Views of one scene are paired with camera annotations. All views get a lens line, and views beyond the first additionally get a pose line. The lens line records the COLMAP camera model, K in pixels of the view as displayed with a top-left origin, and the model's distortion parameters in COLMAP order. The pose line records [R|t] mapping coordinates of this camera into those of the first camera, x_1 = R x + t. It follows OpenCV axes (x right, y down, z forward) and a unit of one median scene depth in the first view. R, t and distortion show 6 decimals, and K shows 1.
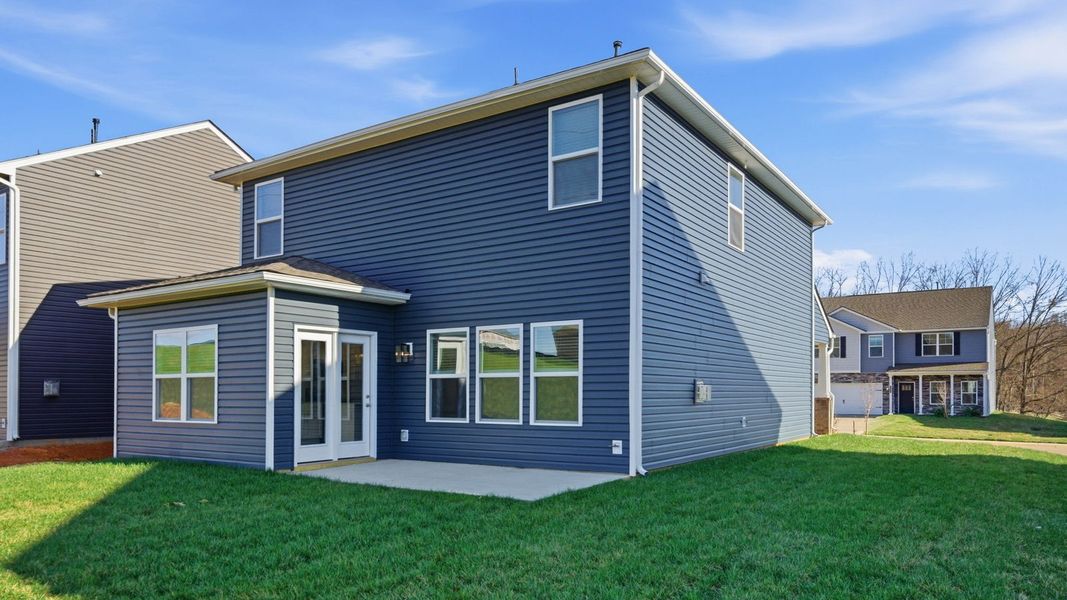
lens RADIAL K [[707.5, 0, 533.5], [0, 707.5, 300.0], [0, 0, 1]] dist [0.029608, 0.000608]
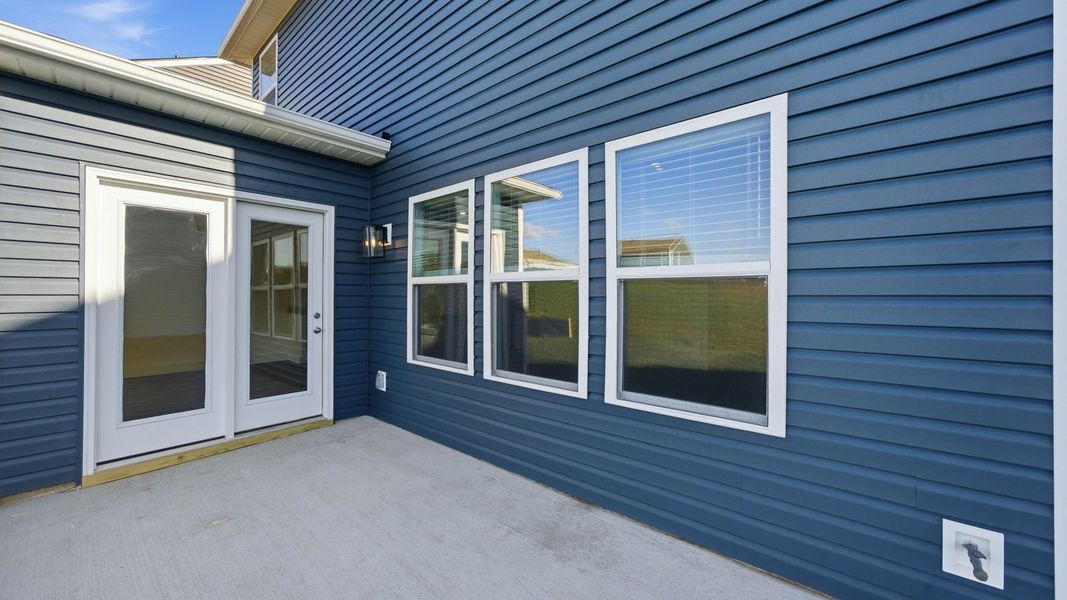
lens RADIAL K [[423.3, 0, 533.5], [0, 423.3, 300.0], [0, 0, 1]] dist [0.009042, 0.000247]
pose [[0.993212, 0.003440, -0.116265, -0.015743], [0.013085, 0.989913, 0.141069, 0.078941], [0.115578, -0.141633, 0.983149, 0.699882]]
